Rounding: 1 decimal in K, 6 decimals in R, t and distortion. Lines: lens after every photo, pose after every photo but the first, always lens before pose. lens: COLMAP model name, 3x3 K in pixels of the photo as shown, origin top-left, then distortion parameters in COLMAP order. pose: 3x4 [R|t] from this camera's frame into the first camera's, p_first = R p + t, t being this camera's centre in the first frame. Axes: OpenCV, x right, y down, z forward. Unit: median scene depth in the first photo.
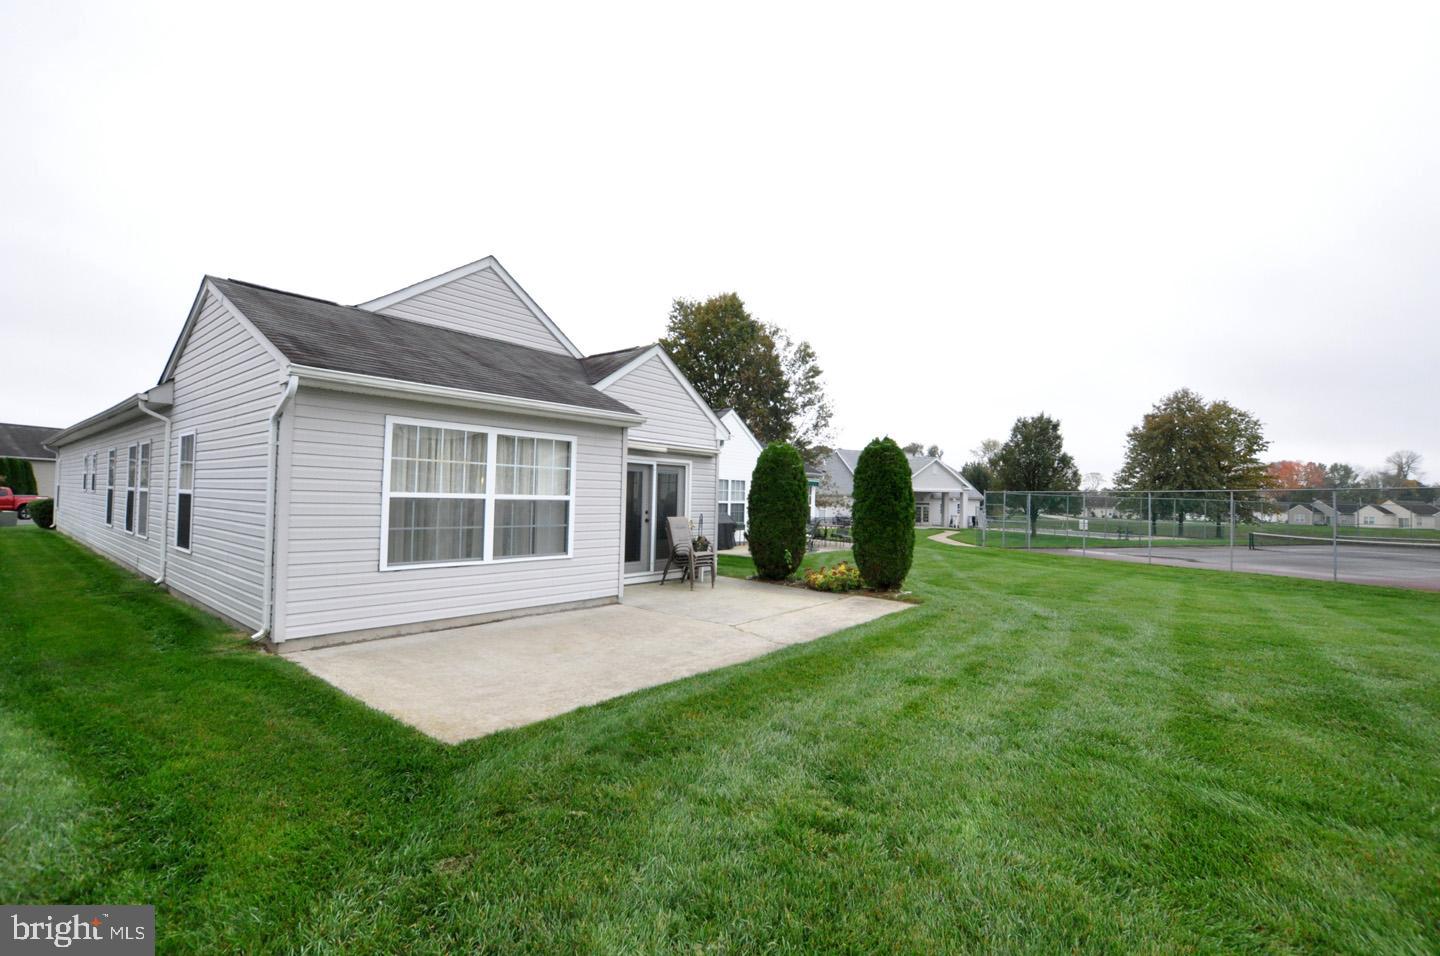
lens RADIAL K [[634.1, 0, 721.6], [0, 634.1, 480.4], [0, 0, 1]] dist [-0.028912, 0.001068]
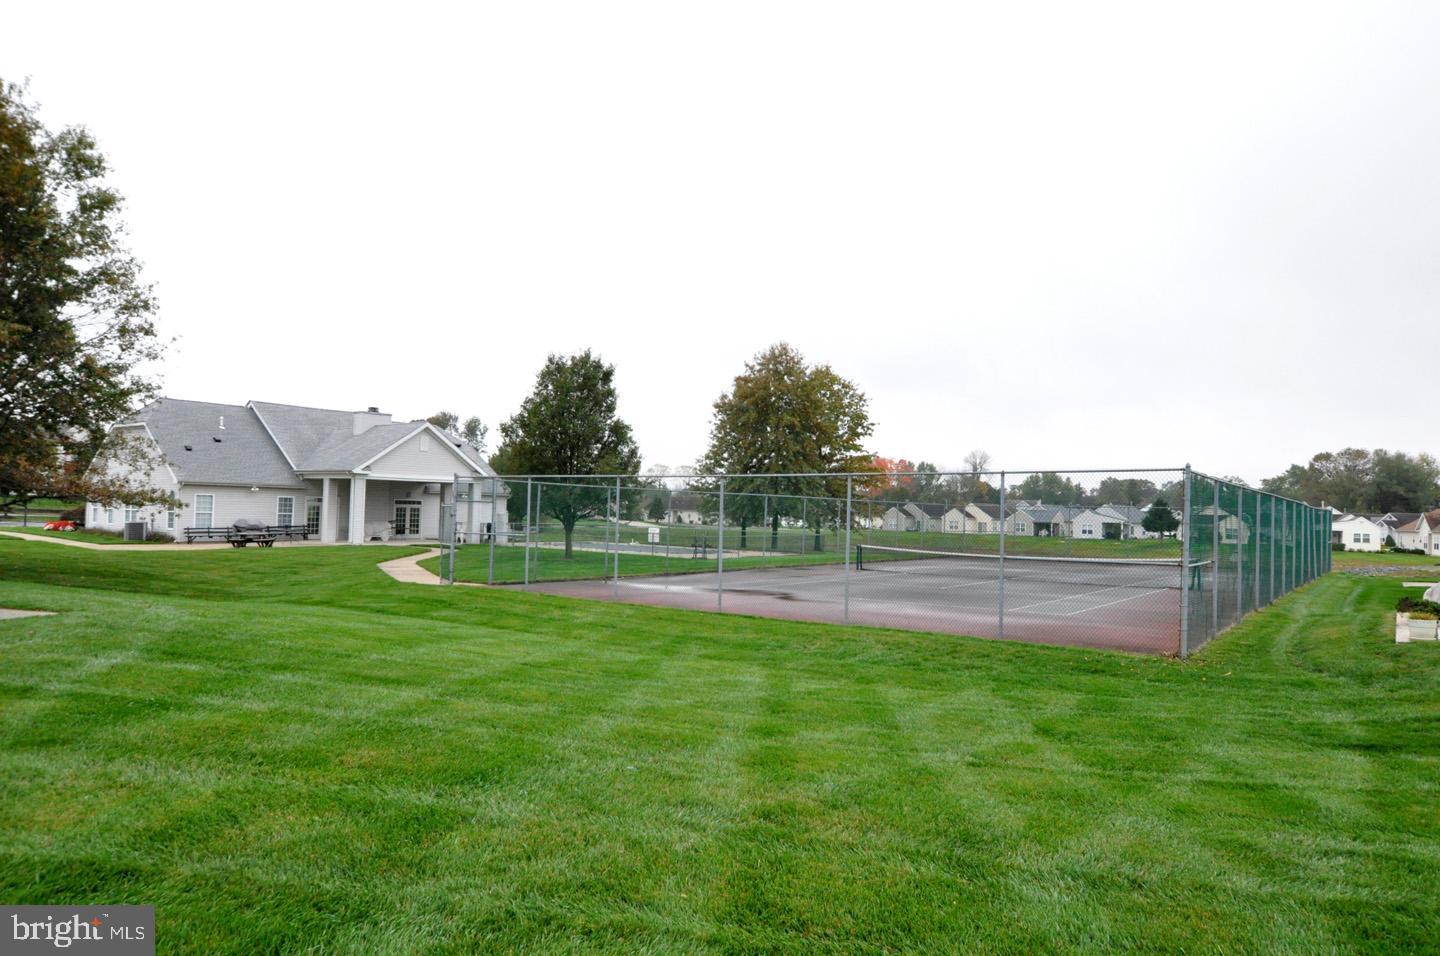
lens RADIAL K [[917.2, 0, 720.4], [0, 917.2, 455.7], [0, 0, 1]] dist [0.040526, 0.000699]
pose [[0.841310, 0.031354, 0.539644, 0.113021], [-0.021975, 0.999475, -0.023812, 0.008661], [-0.540107, 0.008175, 0.841557, 0.148550]]
